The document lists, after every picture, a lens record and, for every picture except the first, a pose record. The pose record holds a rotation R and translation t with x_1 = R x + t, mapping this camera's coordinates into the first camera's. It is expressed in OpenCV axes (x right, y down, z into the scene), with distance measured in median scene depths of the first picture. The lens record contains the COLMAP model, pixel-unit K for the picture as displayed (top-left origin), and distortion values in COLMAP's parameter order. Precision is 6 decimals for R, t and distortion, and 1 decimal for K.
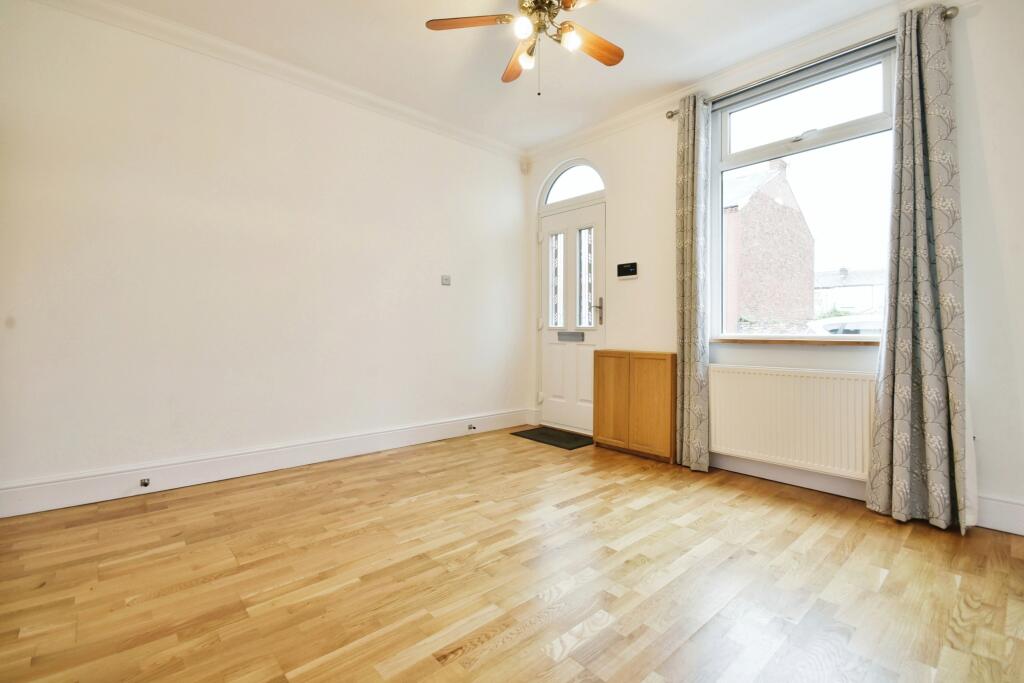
lens RADIAL K [[455.9, 0, 513.1], [0, 455.9, 332.1], [0, 0, 1]] dist [-0.002555, 0.000125]
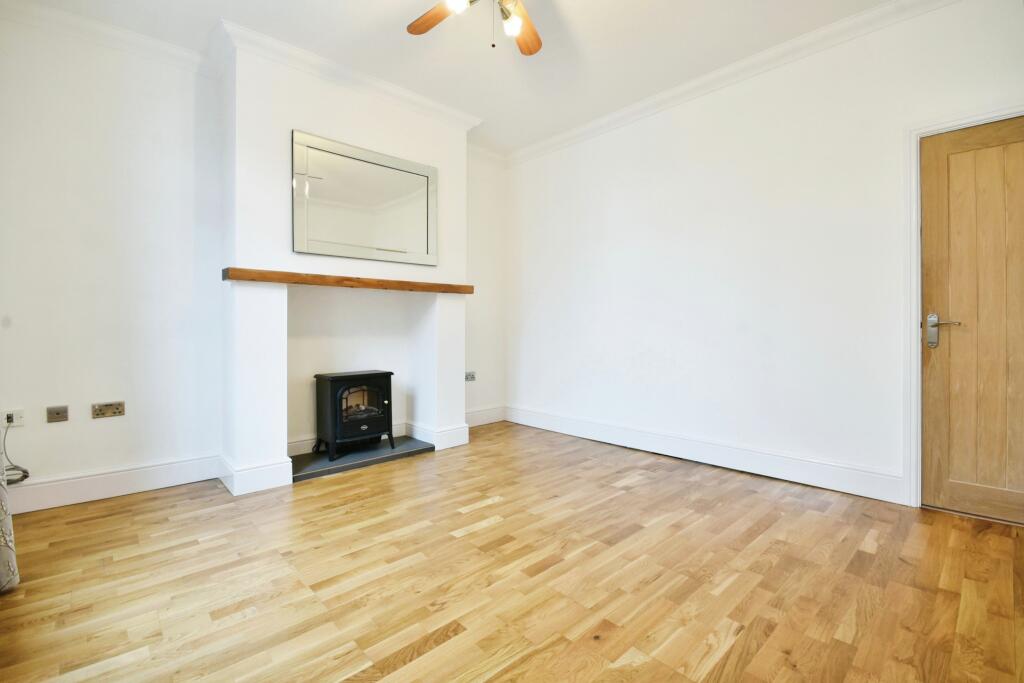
lens RADIAL K [[455.9, 0, 520.0], [0, 455.9, 331.3], [0, 0, 1]] dist [-0.002555, 0.000125]
pose [[-0.999393, 0.001773, -0.034796, 0.031109], [0.001265, 0.999893, 0.014604, -0.012300], [0.034818, 0.014551, -0.999288, 1.371952]]
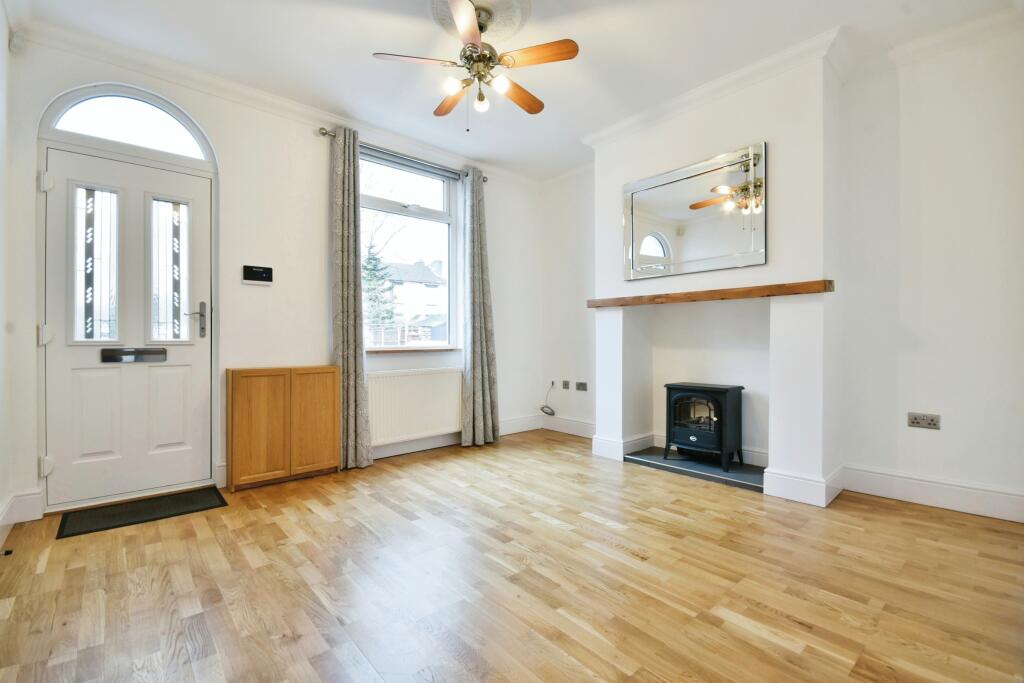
lens RADIAL K [[455.9, 0, 518.4], [0, 455.9, 344.2], [0, 0, 1]] dist [-0.002555, 0.000125]
pose [[0.000436, -0.012537, 0.999921, -0.782785], [0.008505, 0.999885, 0.012533, -0.014401], [-0.999964, 0.008499, 0.000543, 0.657990]]
